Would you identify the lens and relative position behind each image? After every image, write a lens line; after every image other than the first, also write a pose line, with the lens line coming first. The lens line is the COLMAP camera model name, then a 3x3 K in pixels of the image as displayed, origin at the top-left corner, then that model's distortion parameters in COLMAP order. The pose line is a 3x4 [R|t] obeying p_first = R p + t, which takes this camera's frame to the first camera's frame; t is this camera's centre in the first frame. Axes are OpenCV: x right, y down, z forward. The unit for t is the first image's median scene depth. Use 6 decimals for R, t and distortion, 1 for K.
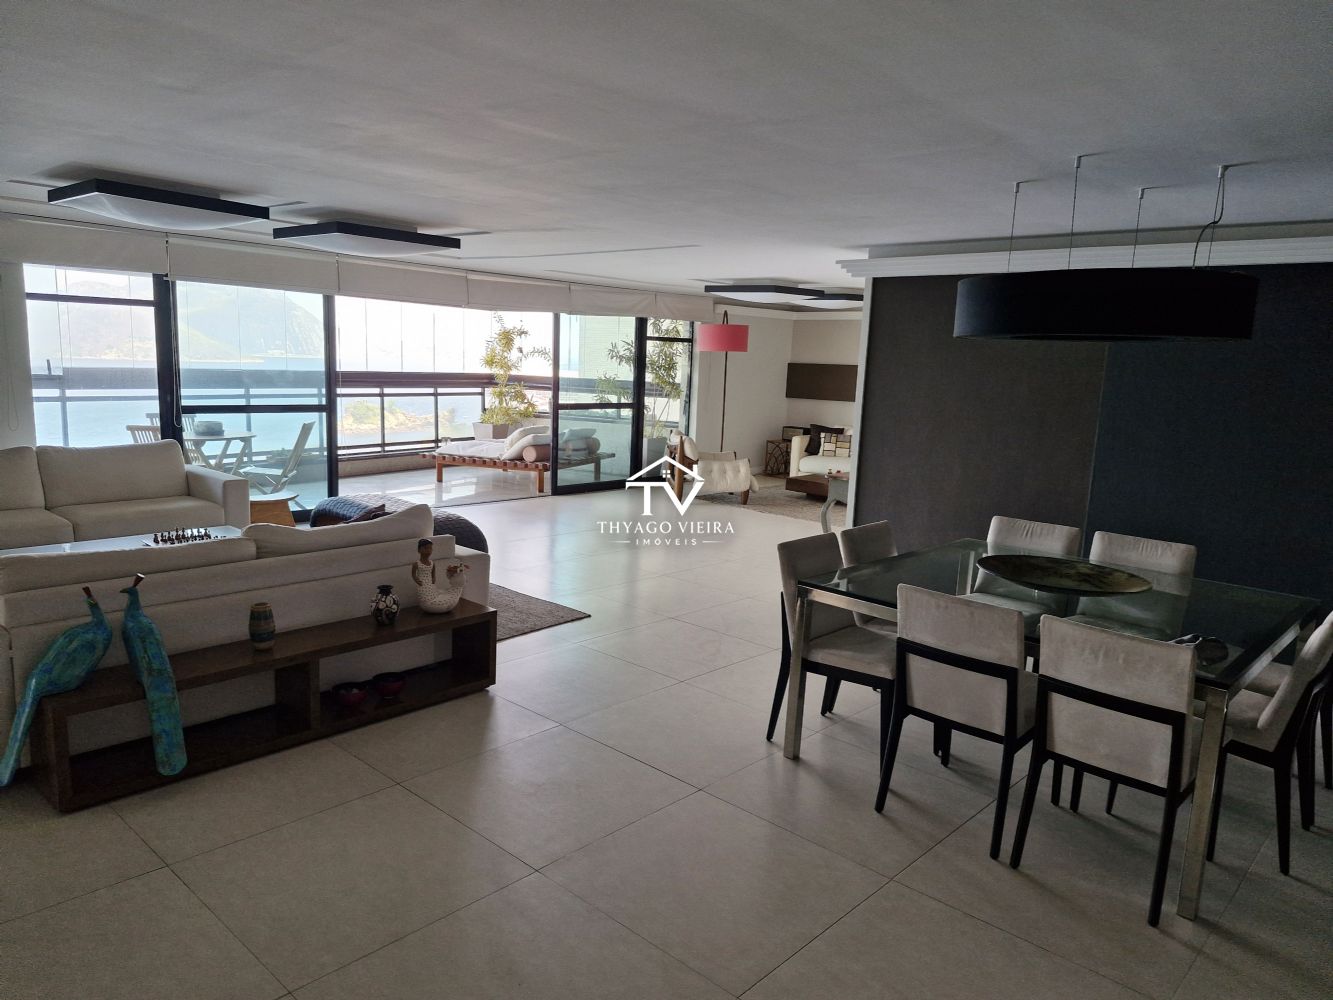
lens RADIAL K [[914.7, 0, 657.7], [0, 914.7, 518.6], [0, 0, 1]] dist [0.093597, -0.122770]
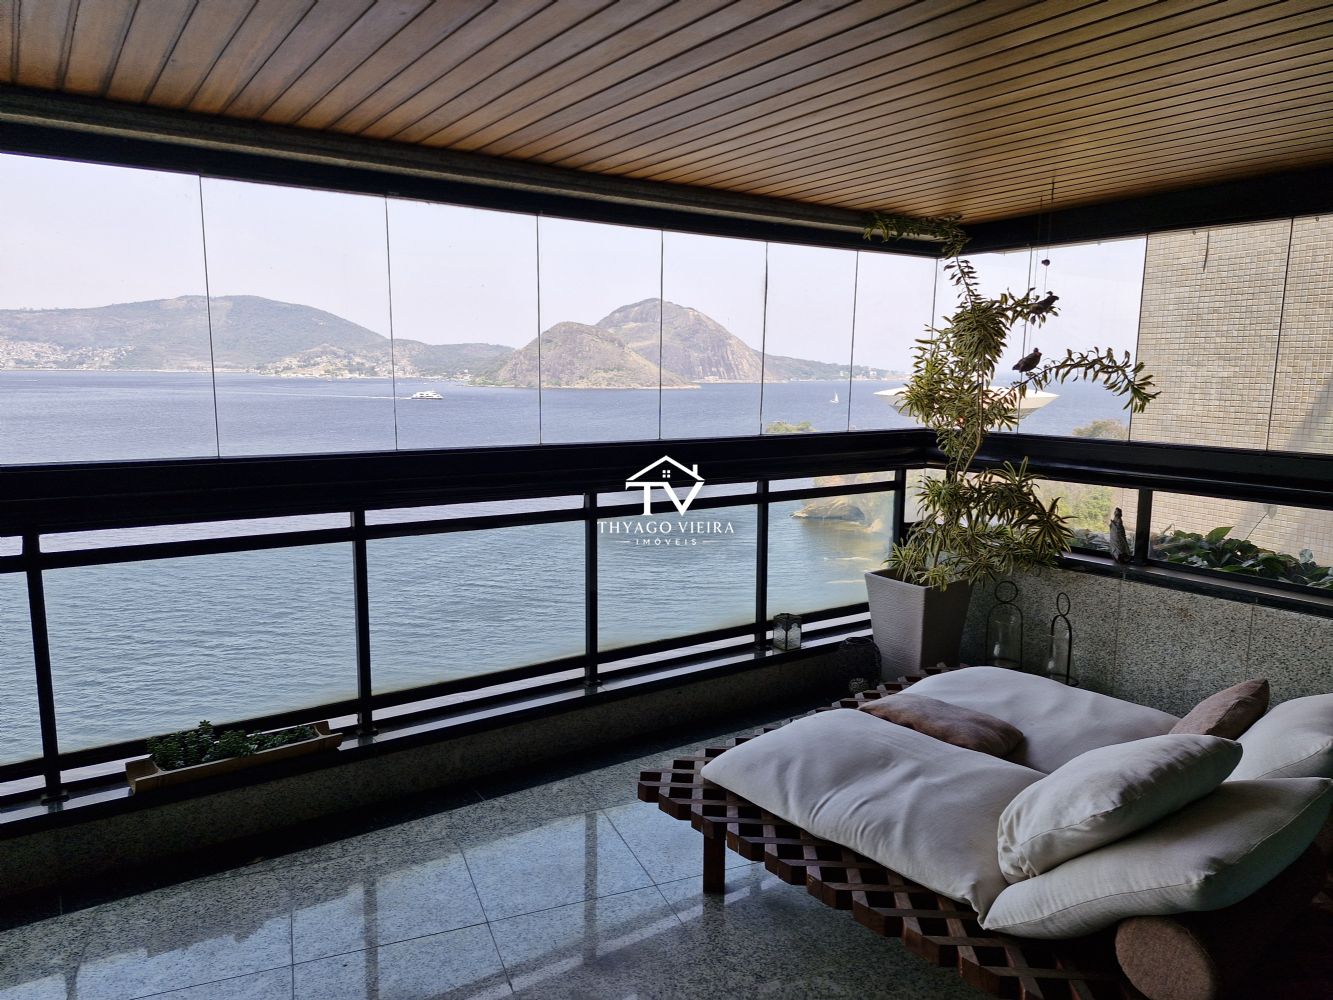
lens RADIAL K [[922.2, 0, 670.4], [0, 922.2, 496.2], [0, 0, 1]] dist [0.108815, -0.123729]
pose [[0.909183, 0.028812, -0.415400, -0.142207], [-0.047901, 0.998217, -0.035604, -0.135040], [0.413633, 0.052268, 0.908942, 0.743621]]
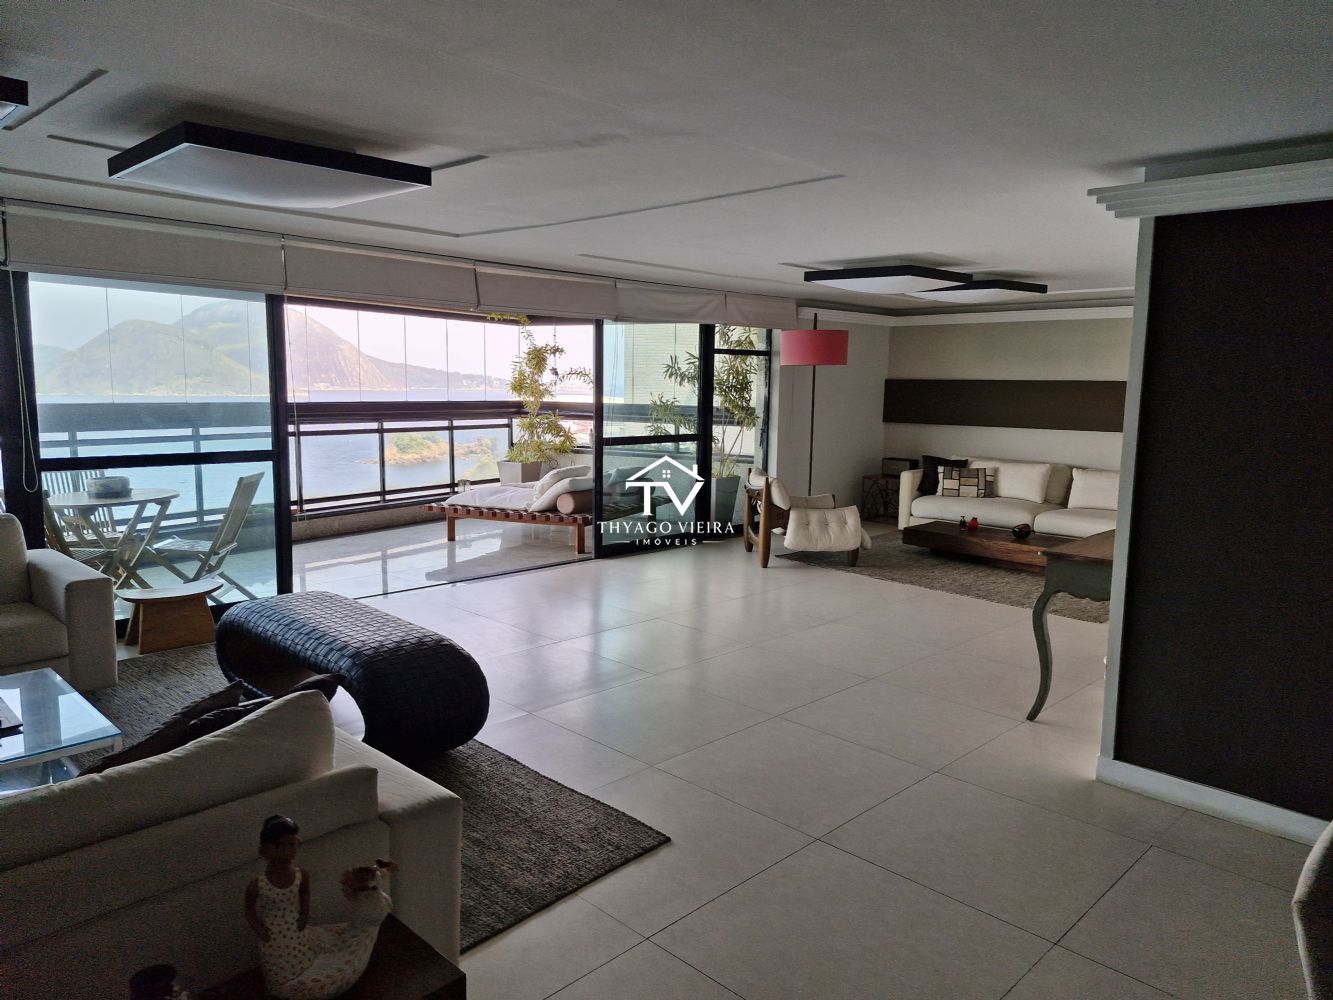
lens RADIAL K [[922.2, 0, 670.4], [0, 922.2, 496.2], [0, 0, 1]] dist [0.108815, -0.123729]
pose [[0.999286, -0.019263, -0.032509, -0.024915], [0.017595, 0.998552, -0.050844, -0.033189], [0.033442, 0.050236, 0.998177, 0.214619]]
